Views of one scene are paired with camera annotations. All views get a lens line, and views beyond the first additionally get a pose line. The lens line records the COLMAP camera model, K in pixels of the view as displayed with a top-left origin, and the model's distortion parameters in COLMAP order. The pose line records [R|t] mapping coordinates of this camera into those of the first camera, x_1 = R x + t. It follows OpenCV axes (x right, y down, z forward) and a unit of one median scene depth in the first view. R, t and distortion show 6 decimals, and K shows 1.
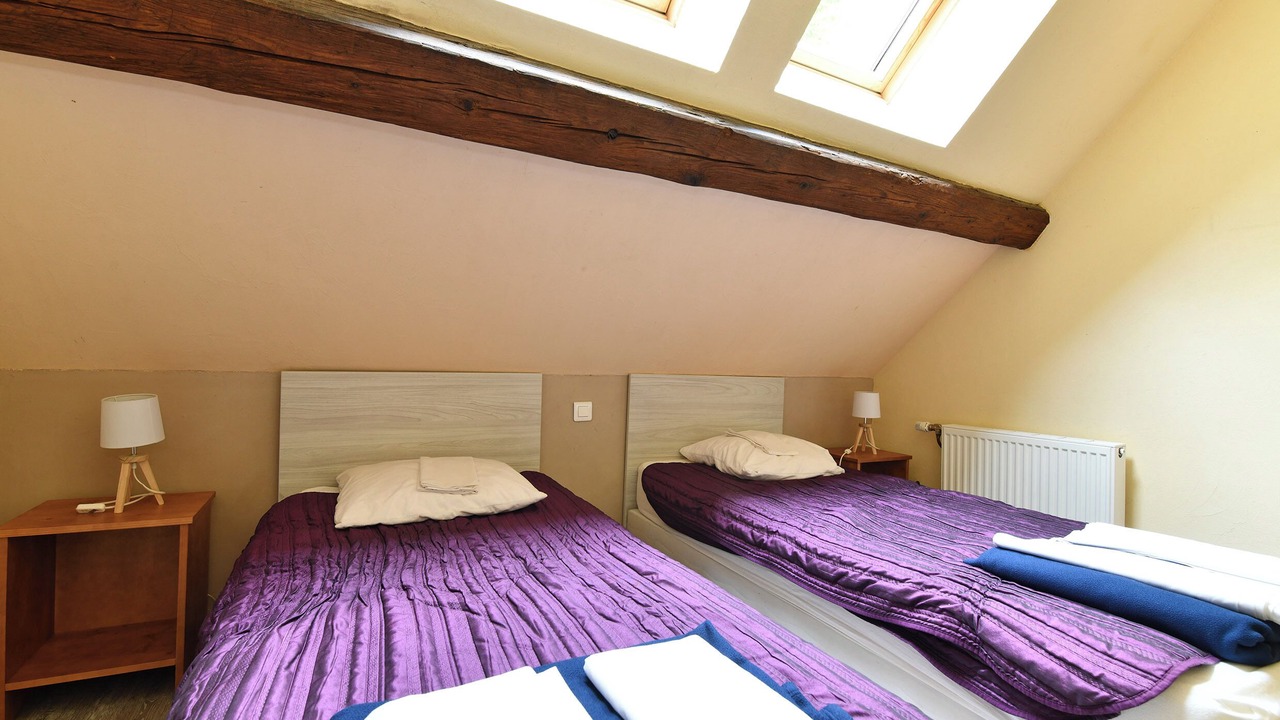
lens RADIAL K [[559.2, 0, 640.7], [0, 559.2, 358.7], [0, 0, 1]] dist [-0.004714, -0.000418]
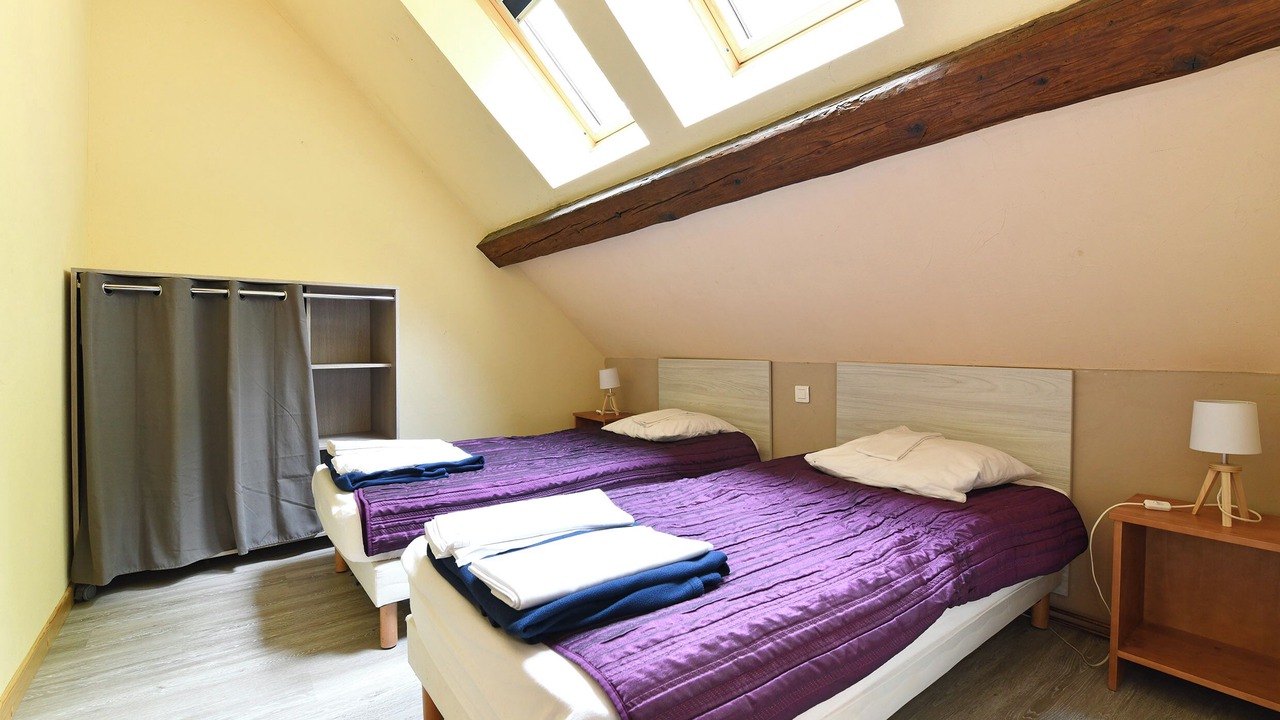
lens RADIAL K [[559.2, 0, 641.0], [0, 559.2, 357.7], [0, 0, 1]] dist [-0.004714, -0.000418]
pose [[0.156605, -0.007609, -0.987632, 1.203553], [0.006172, 0.999958, -0.006725, 0.029947], [0.987642, -0.005043, 0.156646, 0.594386]]
